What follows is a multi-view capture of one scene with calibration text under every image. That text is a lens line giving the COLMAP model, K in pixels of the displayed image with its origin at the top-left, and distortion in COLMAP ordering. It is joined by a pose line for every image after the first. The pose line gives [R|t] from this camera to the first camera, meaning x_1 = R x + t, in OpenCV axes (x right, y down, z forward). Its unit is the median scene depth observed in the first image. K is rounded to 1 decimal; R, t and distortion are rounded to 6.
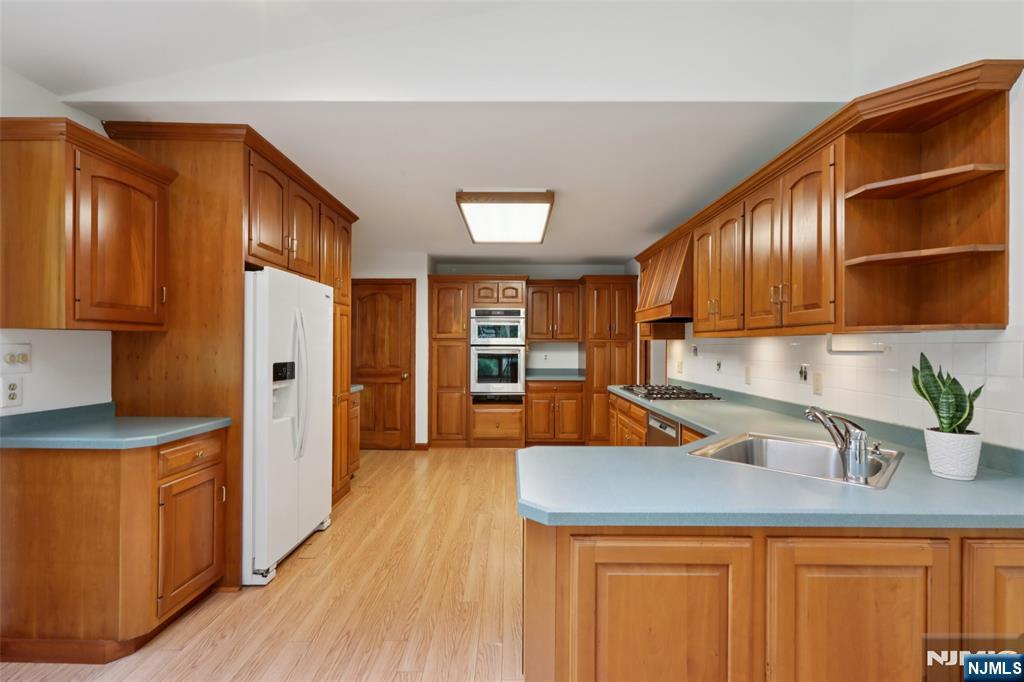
lens RADIAL K [[452.0, 0, 514.4], [0, 452.0, 347.5], [0, 0, 1]] dist [0.002149, 0.000296]
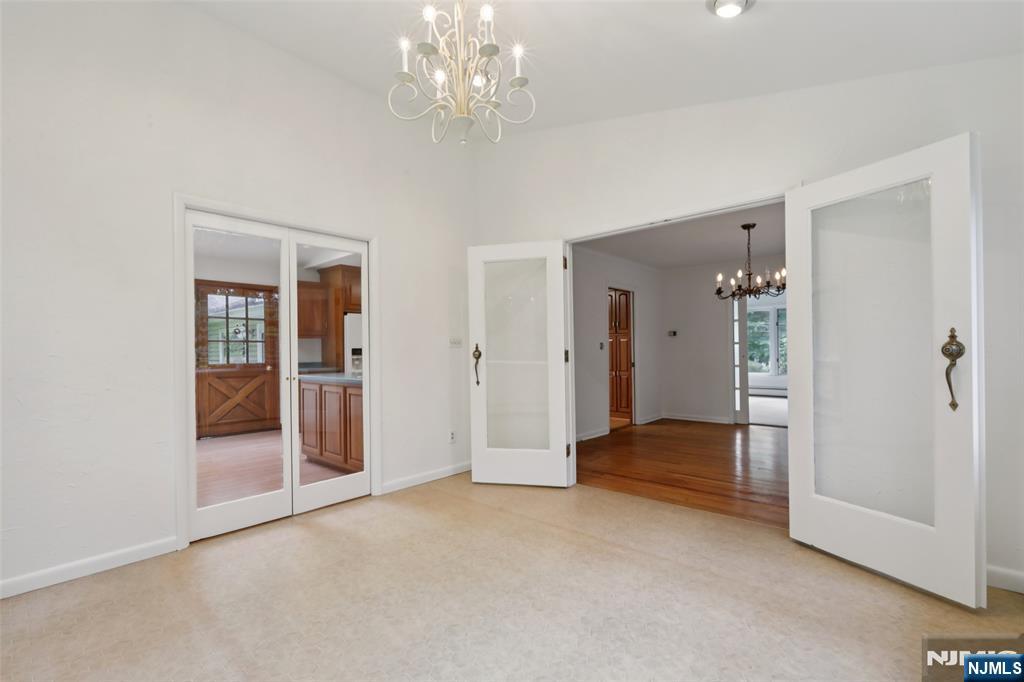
lens RADIAL K [[459.1, 0, 513.7], [0, 459.1, 351.2], [0, 0, 1]] dist [0.001245, 0.000001]
pose [[0.745046, -0.012837, -0.666889, 2.045433], [0.016392, 0.999865, -0.000934, 0.072012], [0.666811, -0.010235, 0.745156, -0.397936]]
